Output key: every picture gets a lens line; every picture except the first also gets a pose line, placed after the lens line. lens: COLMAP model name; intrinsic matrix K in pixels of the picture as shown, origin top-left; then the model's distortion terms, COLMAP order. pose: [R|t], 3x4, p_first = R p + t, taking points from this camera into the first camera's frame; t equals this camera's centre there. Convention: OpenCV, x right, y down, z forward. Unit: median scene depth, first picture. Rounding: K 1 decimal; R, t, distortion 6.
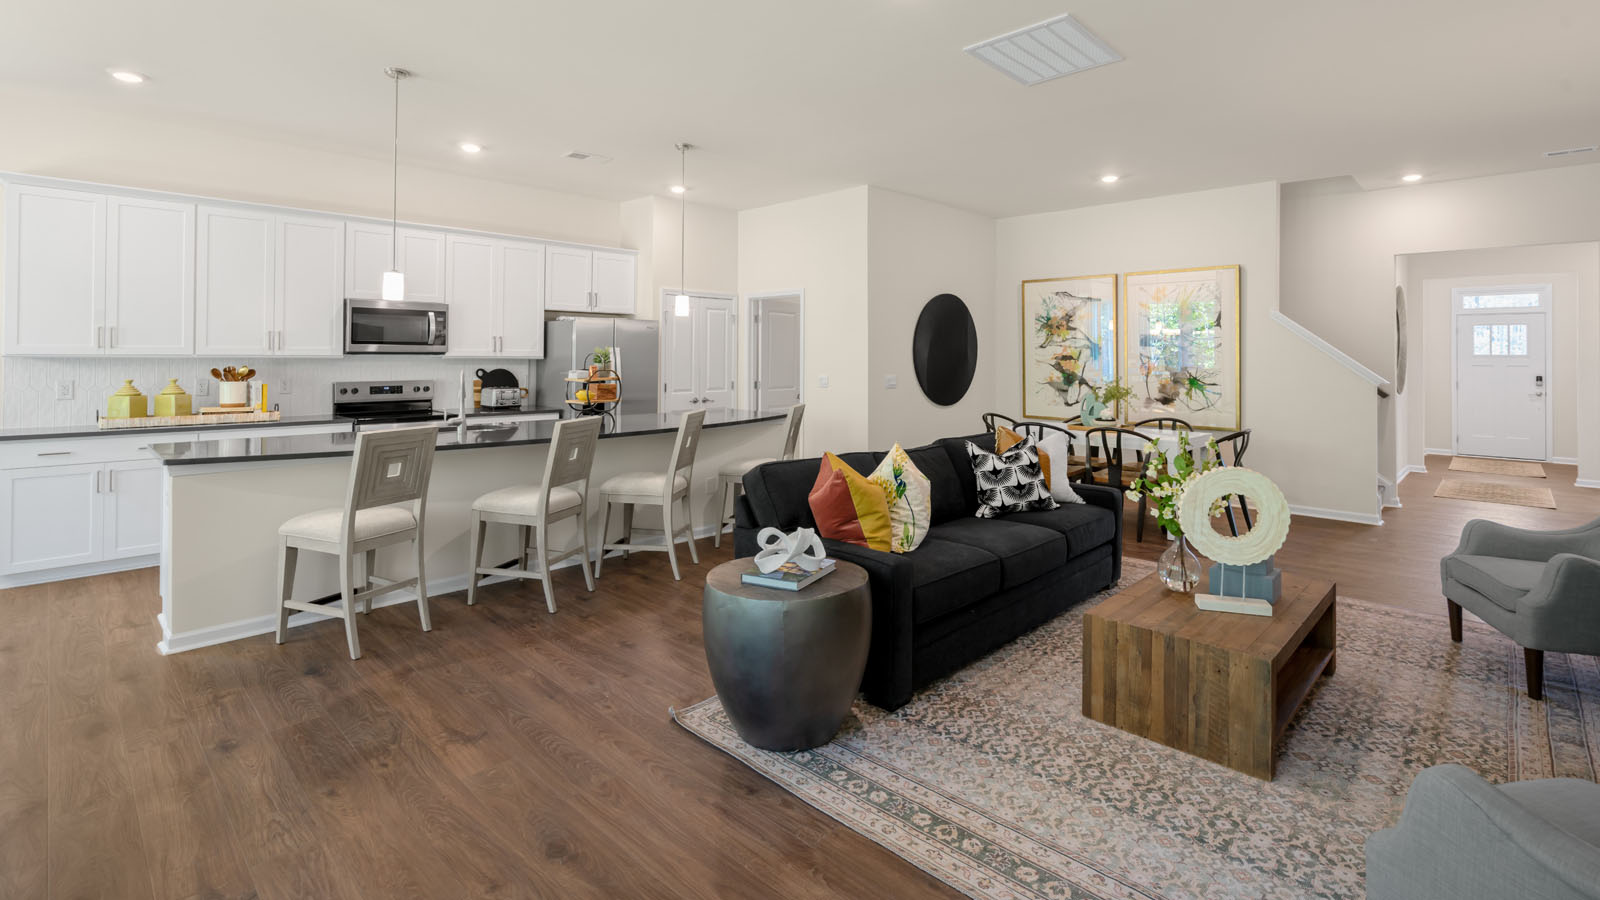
lens RADIAL K [[738.6, 0, 808.0], [0, 738.6, 348.6], [0, 0, 1]] dist [0.000829, 0.000558]
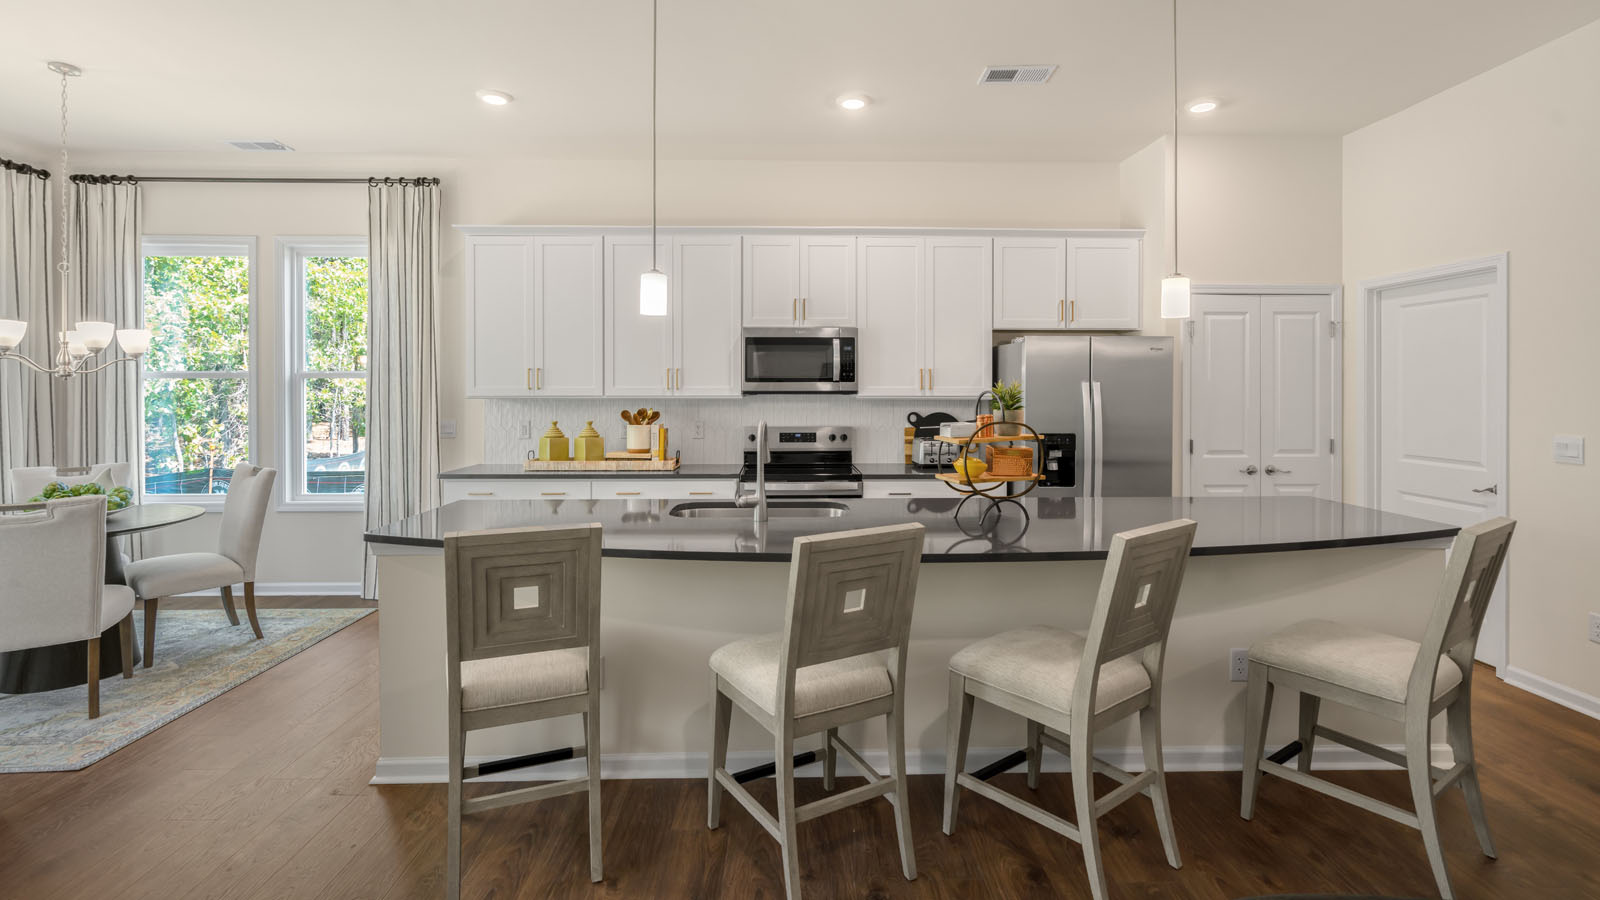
lens RADIAL K [[725.8, 0, 802.9], [0, 725.8, 392.5], [0, 0, 1]] dist [-0.003107, 0.000163]
pose [[0.714581, -0.005261, -0.699532, -0.004287], [0.011540, 0.999924, 0.004268, 0.002474], [0.699457, -0.011123, 0.714588, 0.401773]]
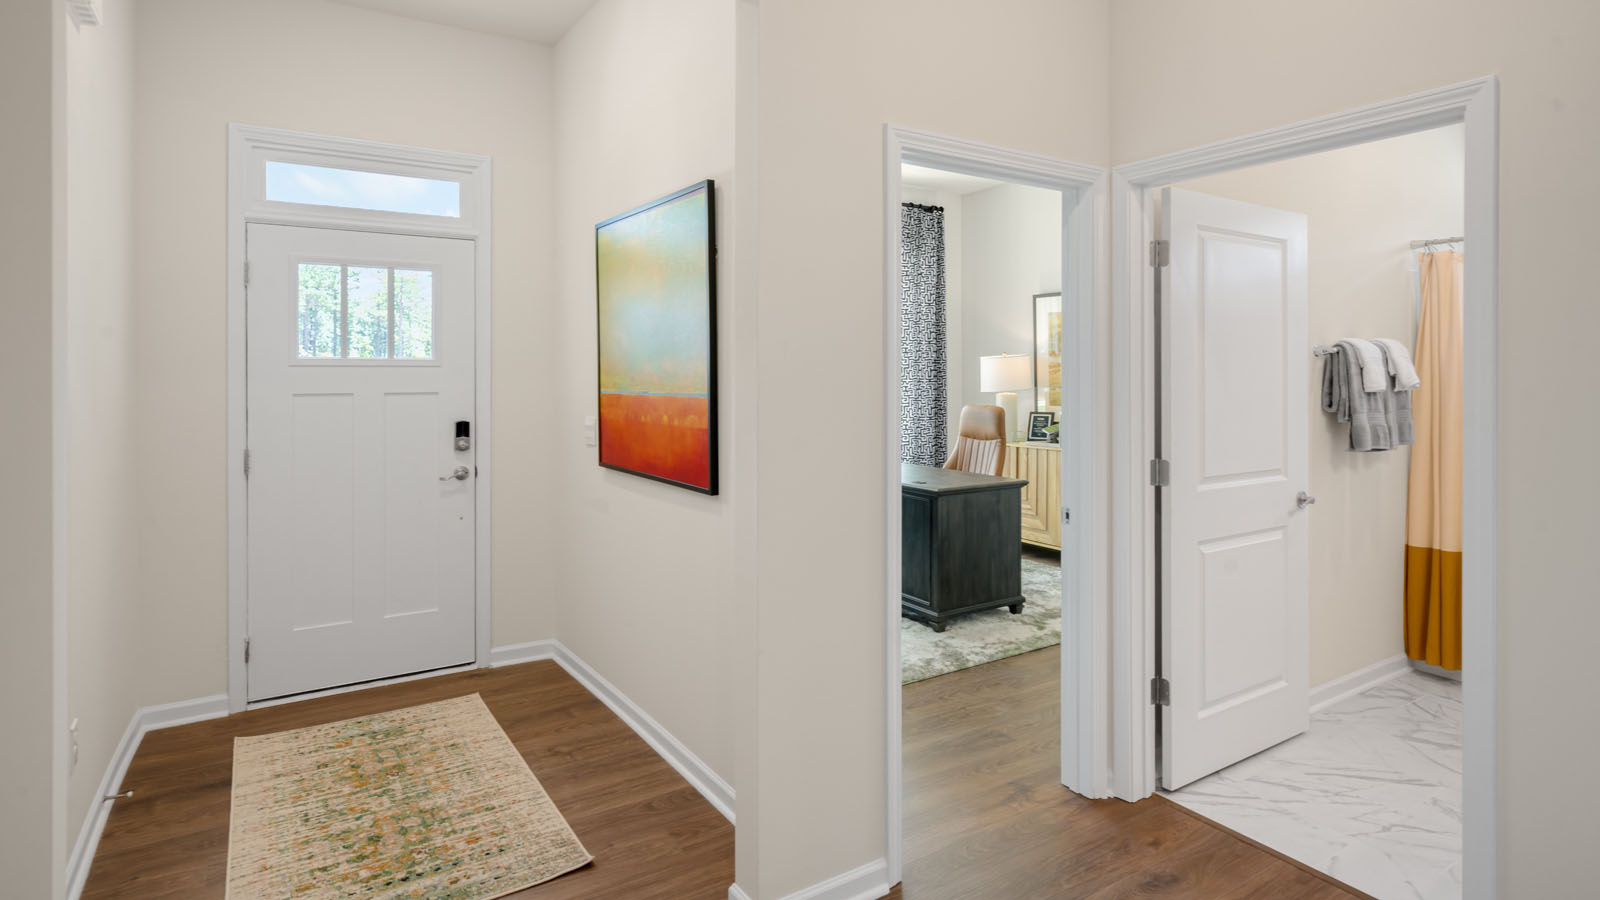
lens RADIAL K [[831.8, 0, 815.8], [0, 831.8, 384.3], [0, 0, 1]] dist [0.000262, 0.000114]
pose [[0.213545, -0.007182, 0.976907, 0.986221], [-0.009094, 0.999915, 0.009339, 0.022535], [-0.976891, -0.010878, 0.213461, 1.155615]]
